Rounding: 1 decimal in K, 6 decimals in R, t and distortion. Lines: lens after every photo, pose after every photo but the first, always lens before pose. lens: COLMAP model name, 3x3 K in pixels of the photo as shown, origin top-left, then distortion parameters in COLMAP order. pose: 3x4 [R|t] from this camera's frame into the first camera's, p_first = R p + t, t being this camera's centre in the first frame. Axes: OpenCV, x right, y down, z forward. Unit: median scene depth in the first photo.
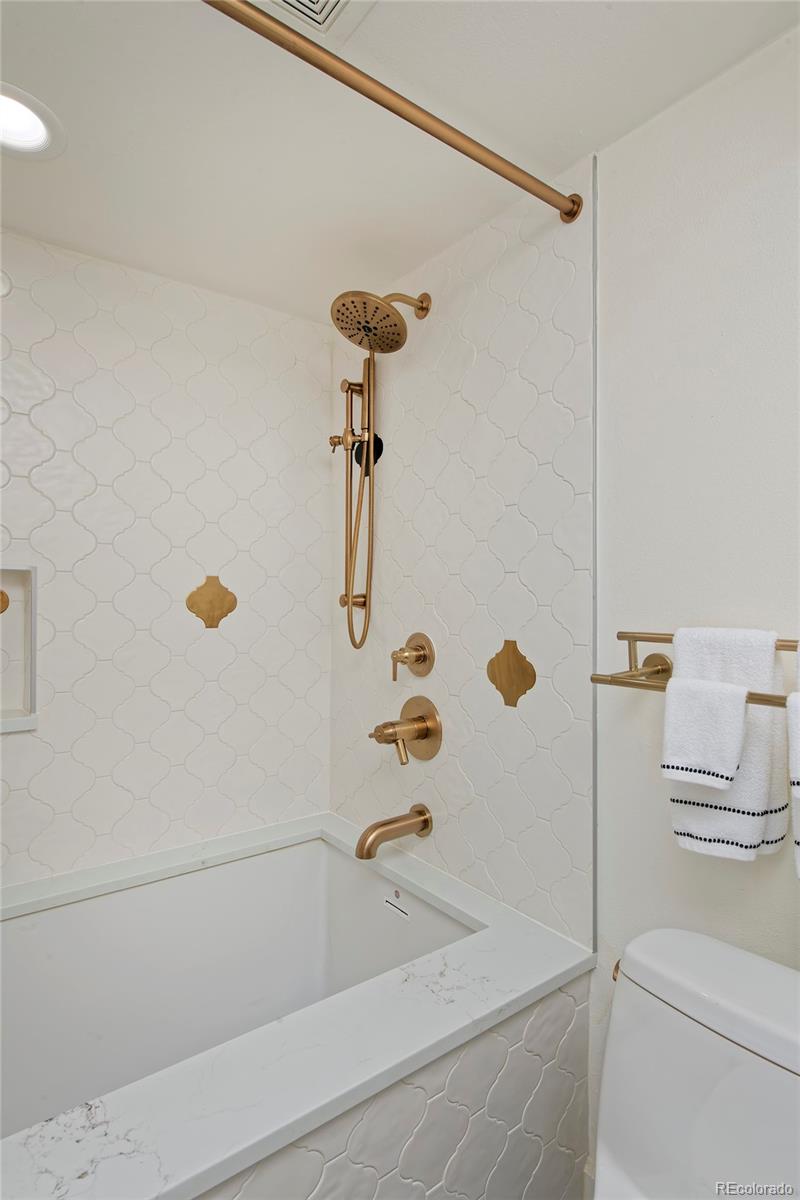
lens RADIAL K [[630.3, 0, 404.5], [0, 630.3, 601.4], [0, 0, 1]] dist [0.014783, -0.003429]
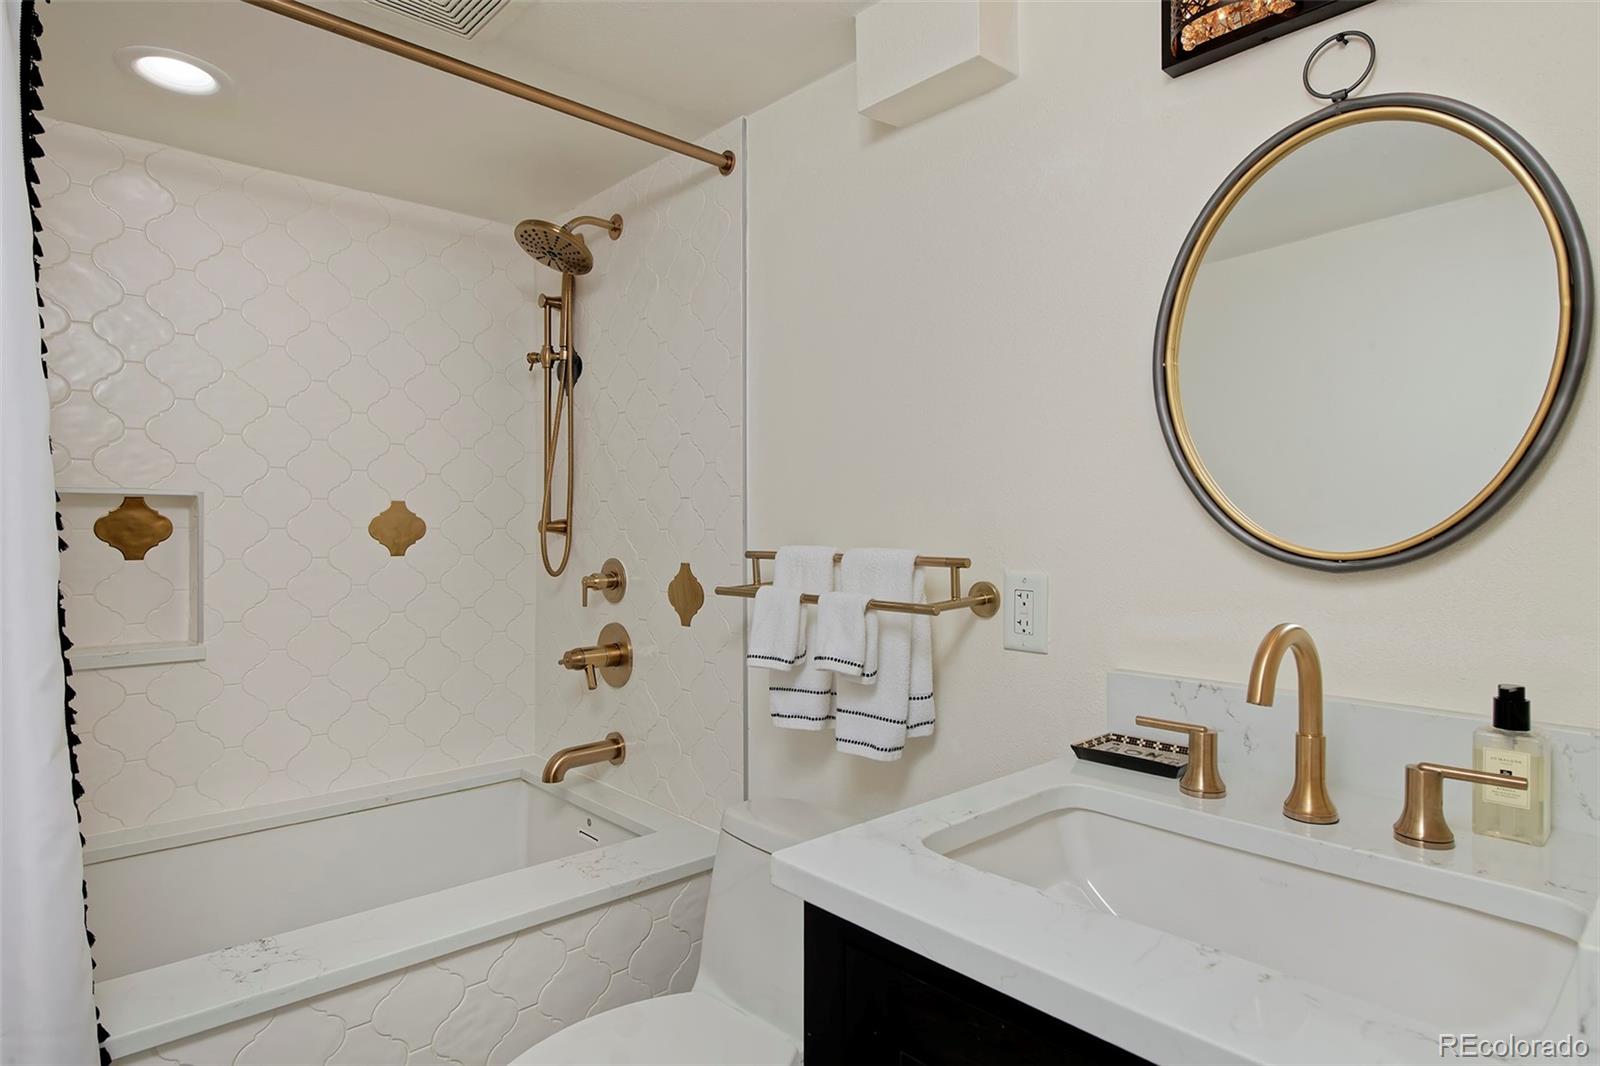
lens RADIAL K [[874.4, 0, 801.6], [0, 874.4, 533.5], [0, 0, 1]] dist [0.004812, 0.002772]
pose [[0.996064, -0.003924, 0.088549, 0.202356], [0.003716, 0.999990, 0.002511, 0.008551], [-0.088558, -0.002173, 0.996069, -0.399336]]
